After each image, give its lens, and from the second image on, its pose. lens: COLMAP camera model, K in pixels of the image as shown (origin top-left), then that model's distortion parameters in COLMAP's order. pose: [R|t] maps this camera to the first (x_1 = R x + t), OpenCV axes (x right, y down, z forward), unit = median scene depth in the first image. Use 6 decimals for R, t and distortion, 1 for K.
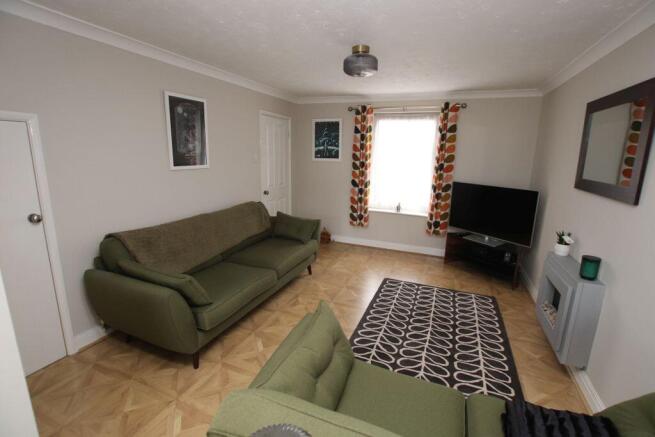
lens RADIAL K [[314.7, 0, 328.5], [0, 314.7, 218.2], [0, 0, 1]] dist [-0.001627, -0.000487]
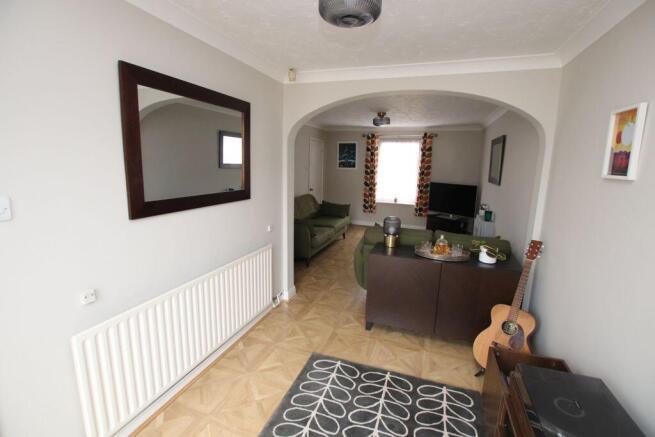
lens RADIAL K [[314.7, 0, 325.1], [0, 314.7, 219.2], [0, 0, 1]] dist [-0.001627, -0.000487]
pose [[0.999376, -0.007511, 0.034524, -0.175832], [0.008468, 0.999582, -0.027651, 0.101304], [-0.034302, 0.027926, 0.999021, -0.516496]]
